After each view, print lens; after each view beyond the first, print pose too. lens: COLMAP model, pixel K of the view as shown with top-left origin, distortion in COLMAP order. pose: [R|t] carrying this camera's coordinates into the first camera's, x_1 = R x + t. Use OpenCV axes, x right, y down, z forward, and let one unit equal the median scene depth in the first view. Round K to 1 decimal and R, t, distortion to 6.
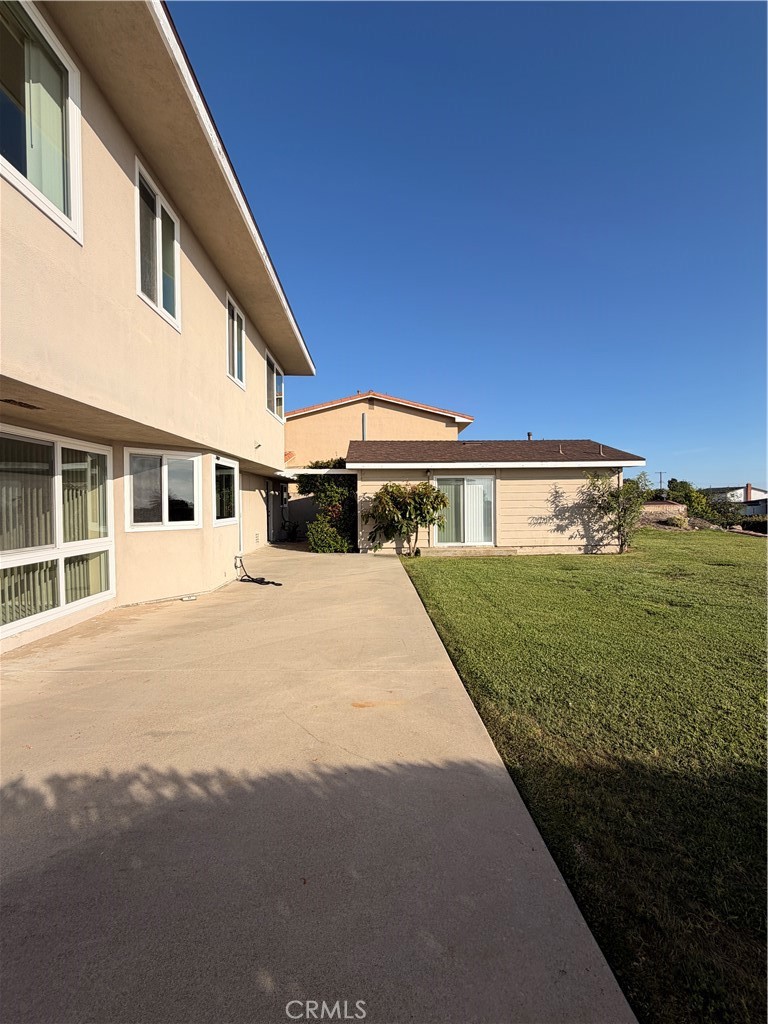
lens RADIAL K [[406.7, 0, 382.3], [0, 406.7, 513.4], [0, 0, 1]] dist [0.001165, 0.000016]
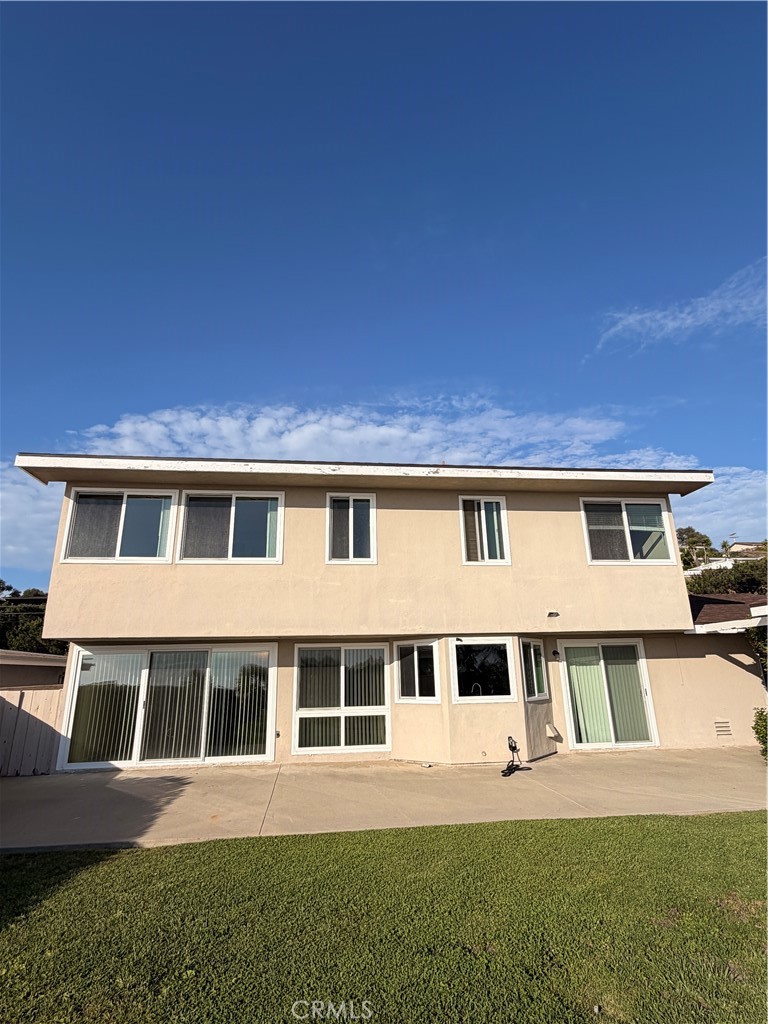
lens RADIAL K [[531.6, 0, 386.5], [0, 531.6, 511.8], [0, 0, 1]] dist [0.001539, 0.000567]
pose [[0.081902, -0.286796, -0.954484, 0.611982], [-0.007530, 0.957496, -0.288348, -0.026576], [0.996612, 0.030803, 0.076261, 0.373392]]
